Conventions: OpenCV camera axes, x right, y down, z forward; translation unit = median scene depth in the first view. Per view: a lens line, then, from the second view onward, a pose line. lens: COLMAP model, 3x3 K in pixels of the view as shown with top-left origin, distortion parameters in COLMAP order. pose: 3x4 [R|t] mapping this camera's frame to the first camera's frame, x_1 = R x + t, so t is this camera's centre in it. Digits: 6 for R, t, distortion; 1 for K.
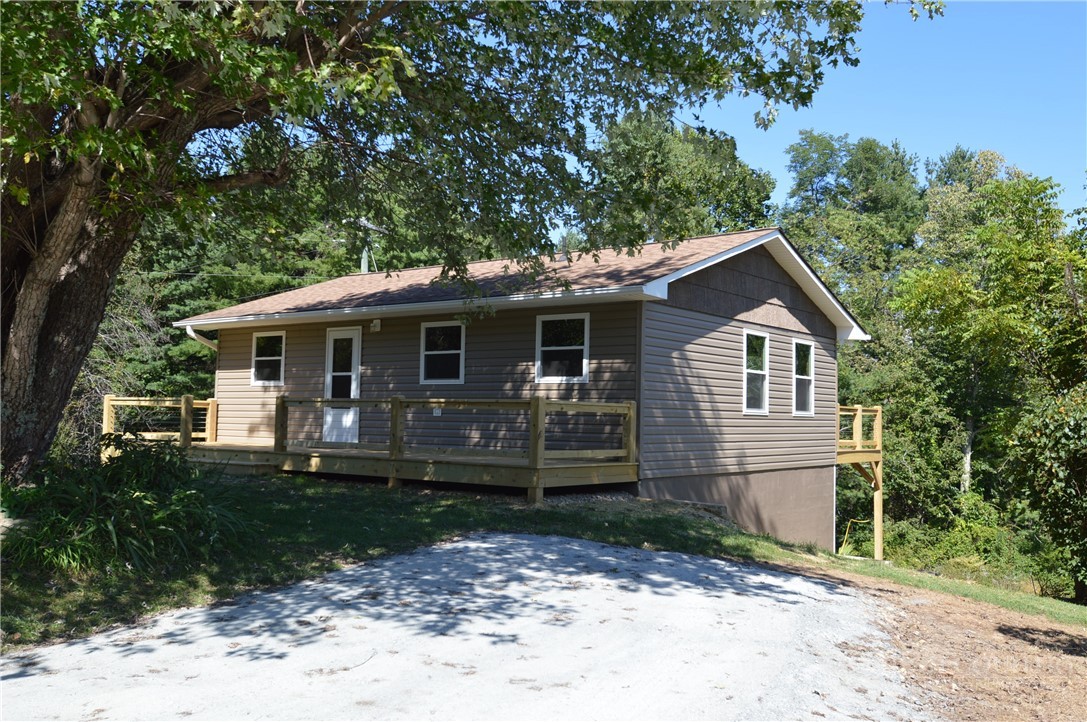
lens RADIAL K [[975.8, 0, 543.5], [0, 975.8, 361.0], [0, 0, 1]] dist [0.050310, 0.000632]
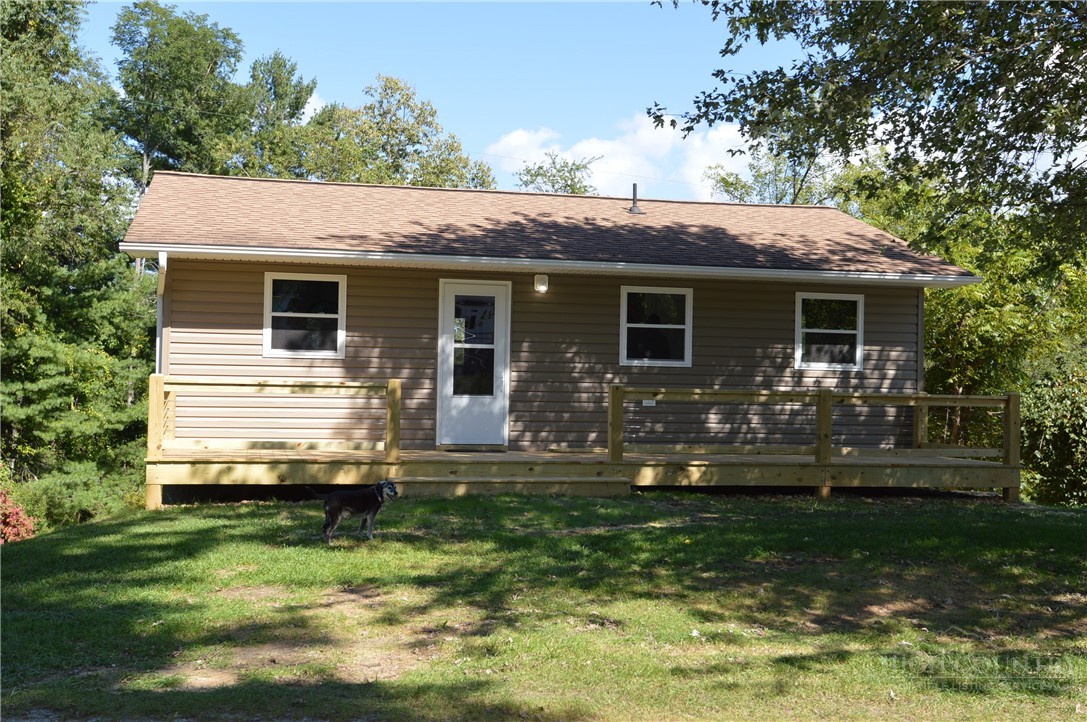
lens RADIAL K [[1280.6, 0, 546.0], [0, 1280.6, 343.0], [0, 0, 1]] dist [0.050172, -0.027327]
pose [[0.645583, 0.021389, 0.763391, -0.919567], [-0.051124, 0.998576, 0.015256, -0.006122], [-0.761977, -0.048877, 0.645757, 0.381028]]
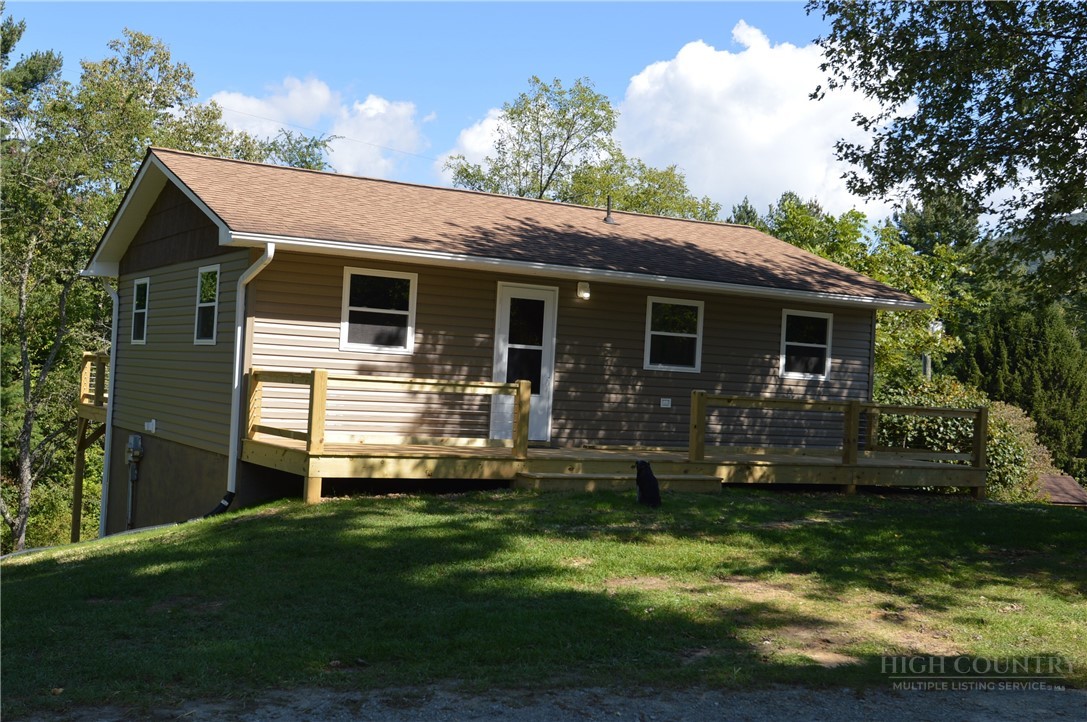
lens RADIAL K [[1305.1, 0, 546.5], [0, 1305.1, 355.7], [0, 0, 1]] dist [0.048724, -0.035371]
pose [[0.396552, 0.022643, 0.917733, -1.161473], [-0.099205, 0.994898, 0.018319, -0.000070], [-0.912636, -0.098308, 0.396776, 0.619257]]
